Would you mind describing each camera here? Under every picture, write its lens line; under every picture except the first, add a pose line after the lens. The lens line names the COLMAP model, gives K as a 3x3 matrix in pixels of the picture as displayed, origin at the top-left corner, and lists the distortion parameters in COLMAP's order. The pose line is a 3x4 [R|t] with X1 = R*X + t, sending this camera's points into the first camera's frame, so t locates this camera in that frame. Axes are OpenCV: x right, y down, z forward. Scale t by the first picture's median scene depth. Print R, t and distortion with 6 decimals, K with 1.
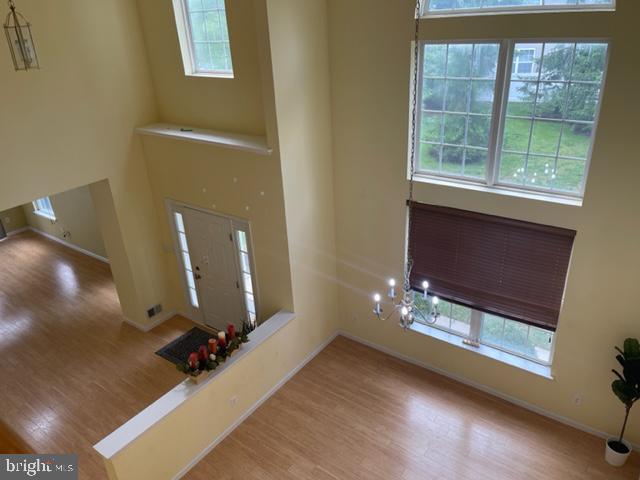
lens RADIAL K [[483.2, 0, 317.7], [0, 483.2, 239.3], [0, 0, 1]] dist [0.058193, -0.082143]
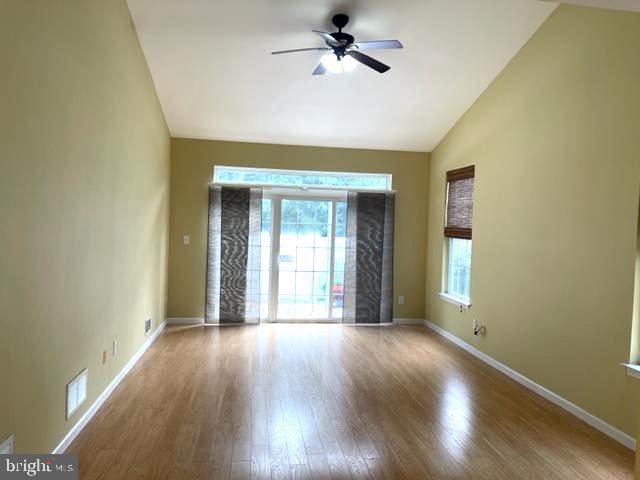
lens RADIAL K [[483.2, 0, 320.2], [0, 483.2, 239.1], [0, 0, 1]] dist [0.058193, -0.082143]
pose [[0.698542, 0.092965, -0.709504, -0.210764], [-0.360018, 0.902551, -0.236195, 0.074647], [0.618406, 0.420426, 0.663939, 0.387237]]
